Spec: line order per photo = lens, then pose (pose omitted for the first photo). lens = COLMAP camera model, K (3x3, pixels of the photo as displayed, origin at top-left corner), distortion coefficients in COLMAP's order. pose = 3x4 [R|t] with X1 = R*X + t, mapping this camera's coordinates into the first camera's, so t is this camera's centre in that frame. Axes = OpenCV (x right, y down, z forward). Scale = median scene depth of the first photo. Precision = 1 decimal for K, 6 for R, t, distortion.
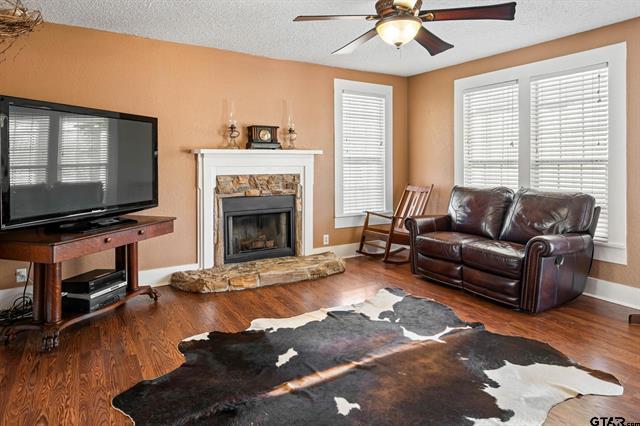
lens RADIAL K [[386.6, 0, 320.0], [0, 386.6, 213.0], [0, 0, 1]] dist [-0.000823, -0.000243]
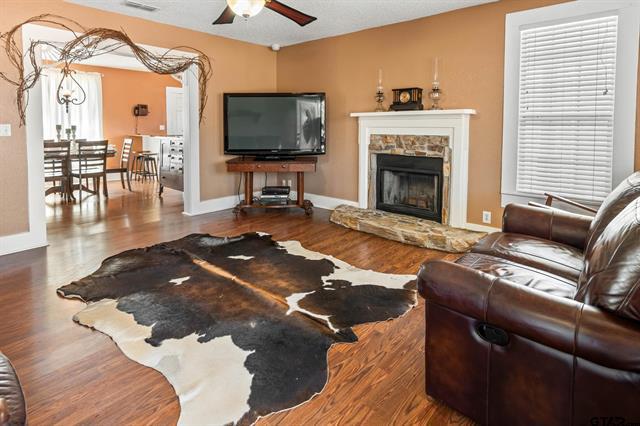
lens RADIAL K [[339.8, 0, 320.0], [0, 339.8, 181.8], [0, 0, 1]] dist [0.001719, 0.000427]
pose [[0.302834, 0.156062, -0.940179, 0.685215], [-0.123386, 0.984619, 0.123696, -0.060849], [0.945022, 0.078546, 0.317432, 0.502736]]
